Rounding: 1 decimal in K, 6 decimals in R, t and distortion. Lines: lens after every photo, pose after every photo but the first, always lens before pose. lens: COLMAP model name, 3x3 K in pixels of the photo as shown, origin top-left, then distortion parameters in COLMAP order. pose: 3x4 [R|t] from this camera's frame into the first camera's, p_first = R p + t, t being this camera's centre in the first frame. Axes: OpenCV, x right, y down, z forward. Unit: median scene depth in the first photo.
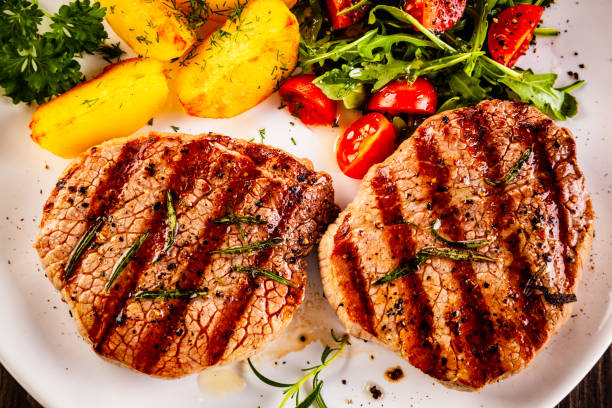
lens RADIAL K [[1379.0, 0, 304.7], [0, 1379.0, 205.9], [0, 0, 1]] dist [0.314956, 0.218534]
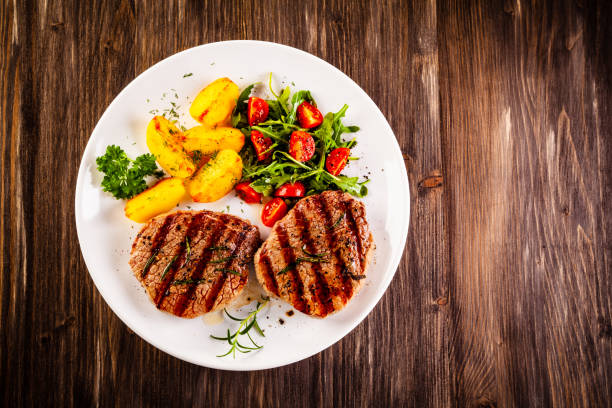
lens RADIAL K [[1134.0, 0, 308.3], [0, 1134.0, 201.8], [0, 0, 1]] dist [0.257634, -0.038778]
pose [[0.999364, -0.035606, 0.002039, 0.100323], [0.035608, 0.999366, -0.000700, -0.059448], [-0.002013, 0.000772, 0.999998, -0.874617]]
